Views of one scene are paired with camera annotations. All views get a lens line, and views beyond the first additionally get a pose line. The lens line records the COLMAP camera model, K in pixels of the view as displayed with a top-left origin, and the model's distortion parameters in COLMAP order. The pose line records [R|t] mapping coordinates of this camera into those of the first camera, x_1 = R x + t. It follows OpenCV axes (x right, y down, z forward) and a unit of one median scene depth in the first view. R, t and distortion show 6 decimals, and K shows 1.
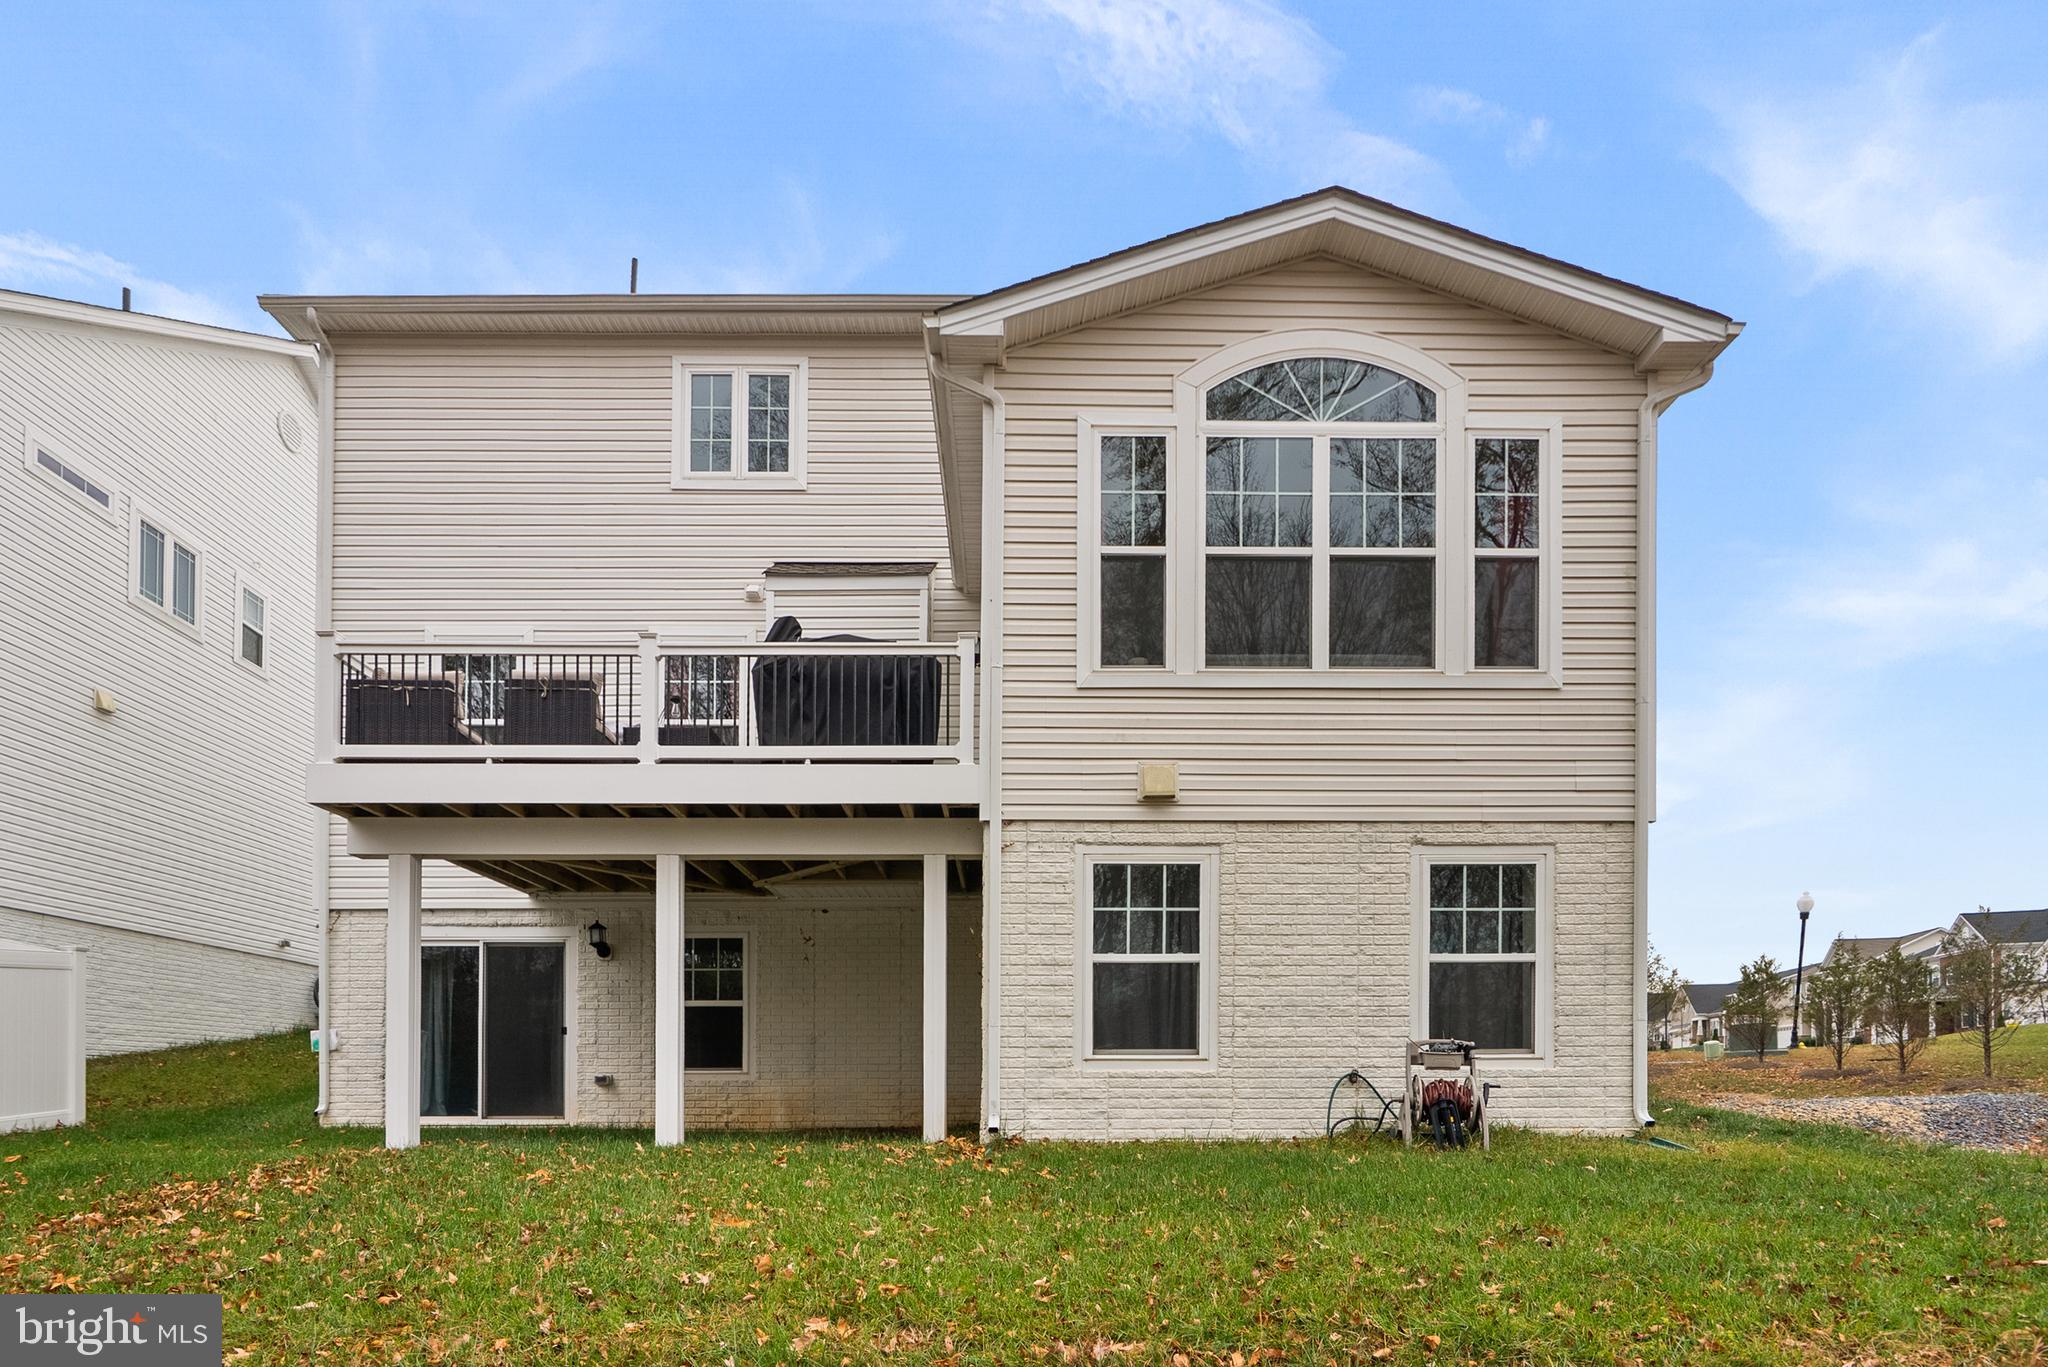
lens RADIAL K [[1079.9, 0, 1023.0], [0, 1079.9, 748.1], [0, 0, 1]] dist [0.028118, -0.000200]
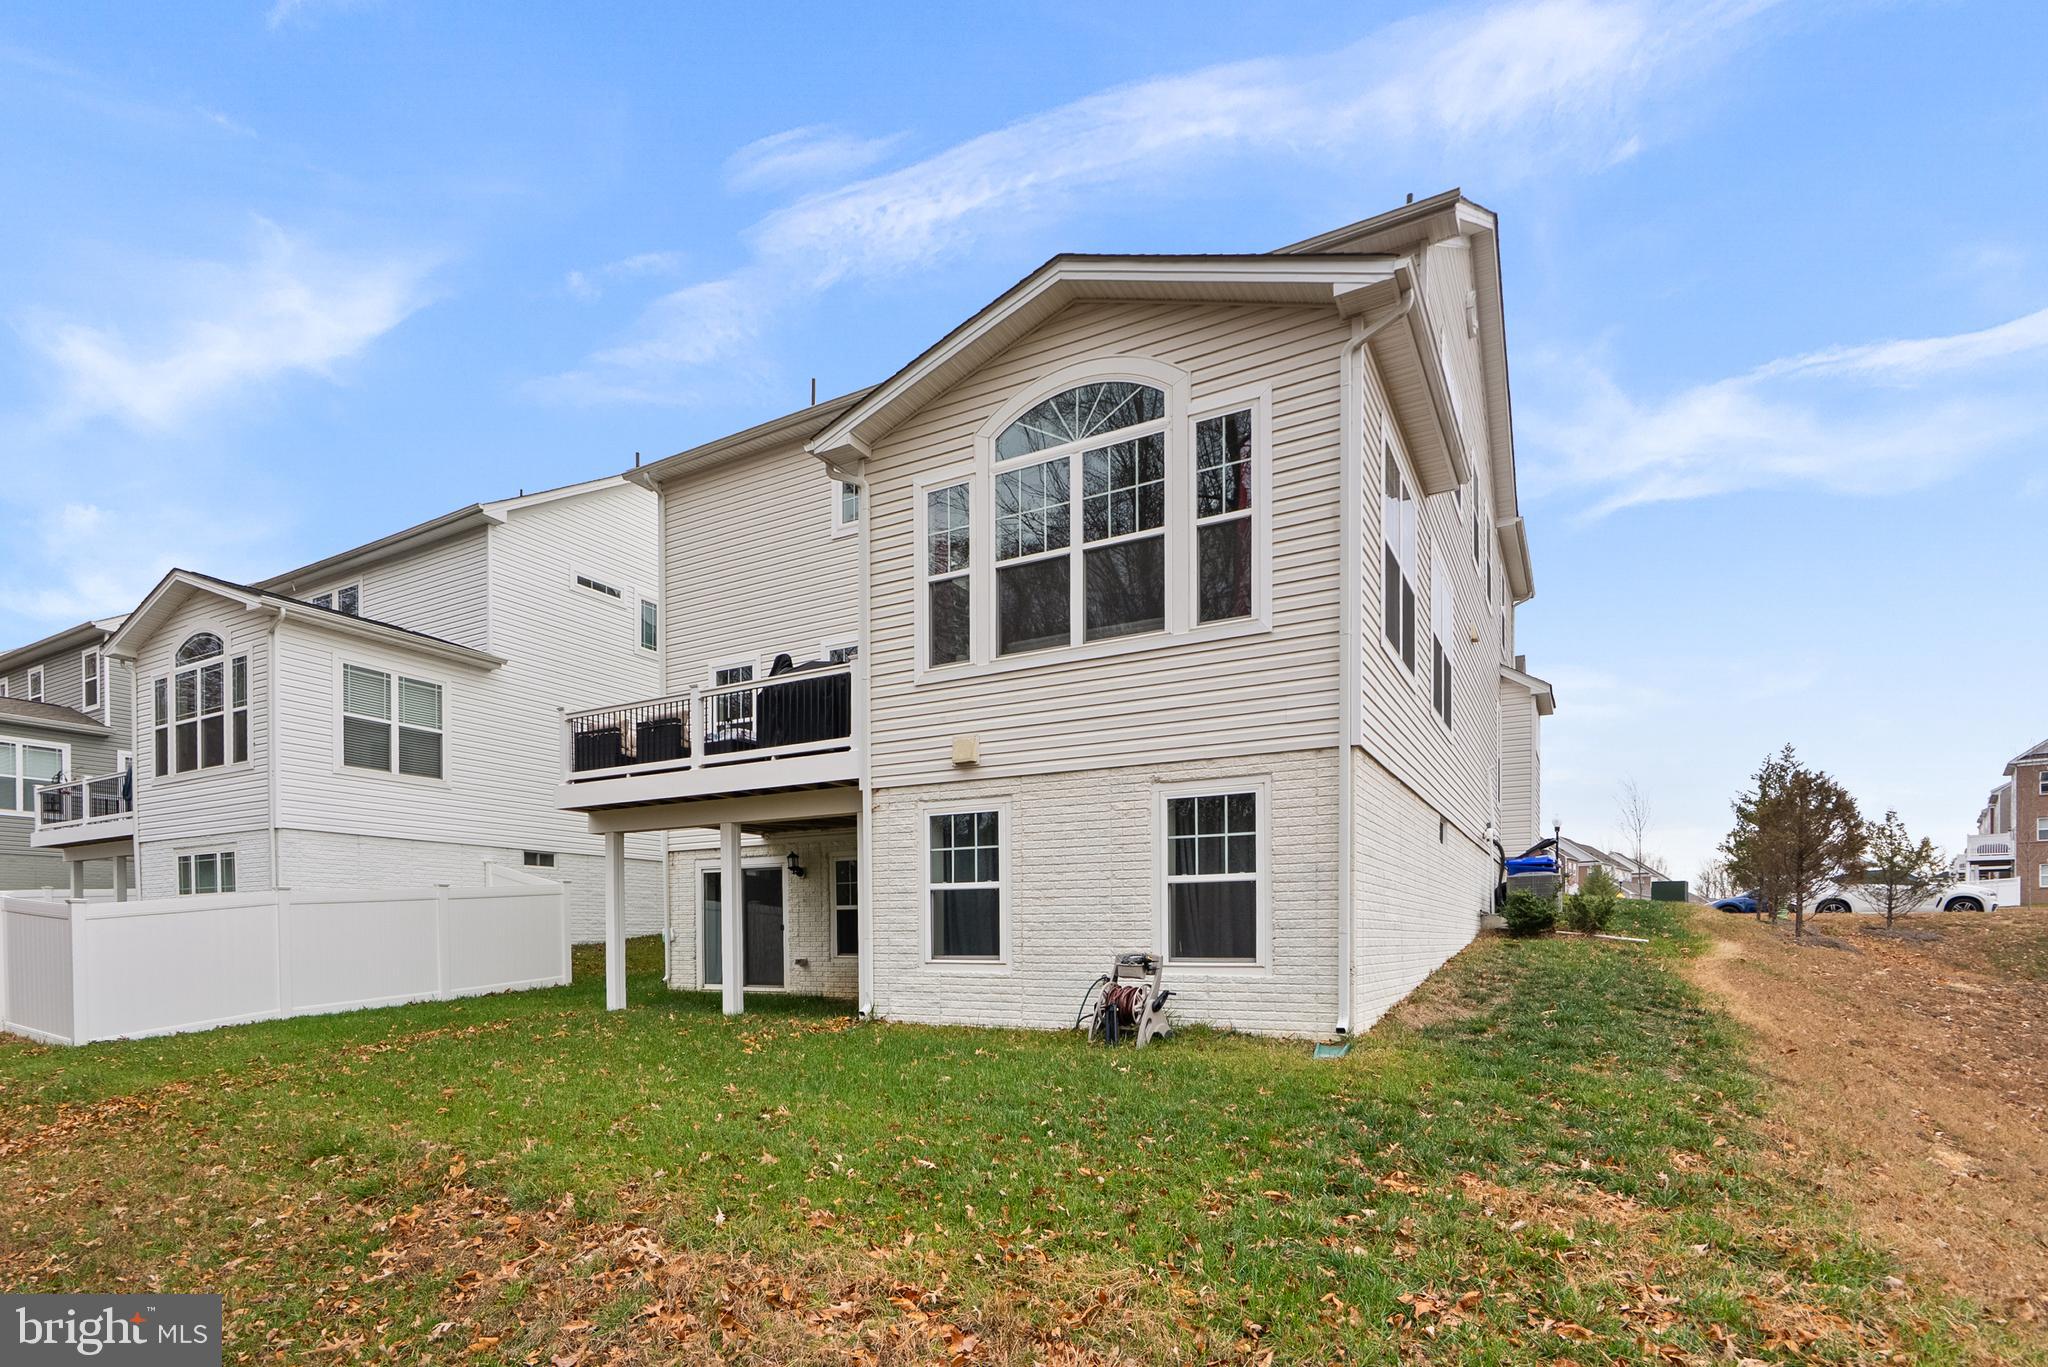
lens RADIAL K [[939.1, 0, 1024.3], [0, 939.1, 630.5], [0, 0, 1]] dist [0.026135, 0.000161]
pose [[0.864348, -0.152312, -0.479275, 0.738382], [0.145733, 0.988000, -0.051162, -0.043469], [0.481316, -0.025624, 0.876173, 0.029468]]
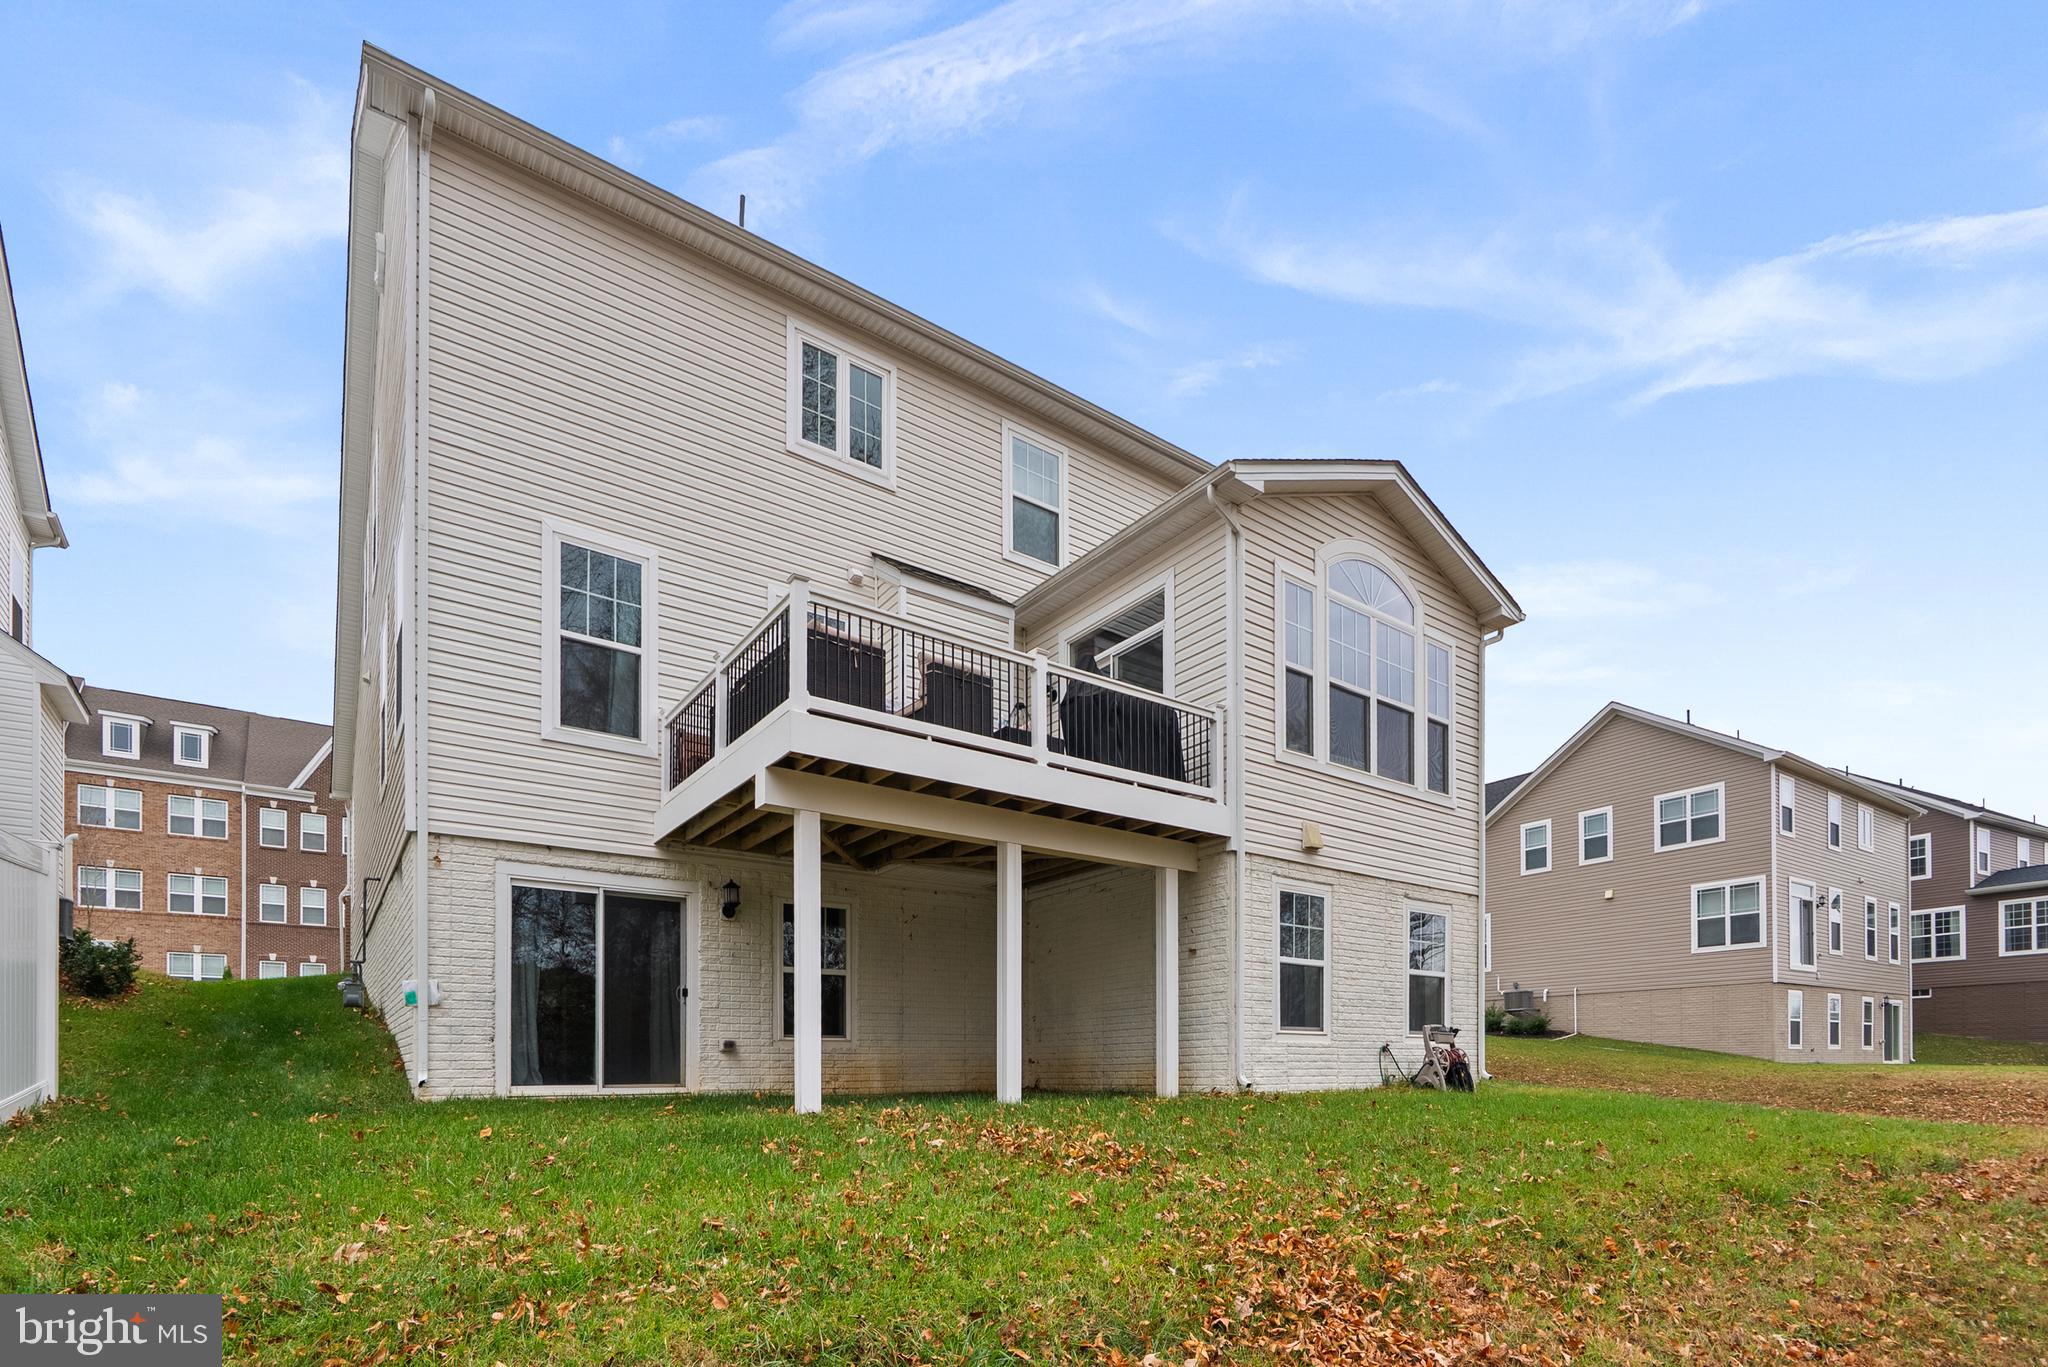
lens RADIAL K [[1071.6, 0, 1024.0], [0, 1071.6, 683.5], [0, 0, 1]] dist [0.034182, 0.000255]
pose [[0.775857, 0.210823, 0.594642, -1.024396], [-0.185598, 0.977080, -0.104254, 0.050460], [-0.602992, -0.029479, 0.797202, 0.101896]]
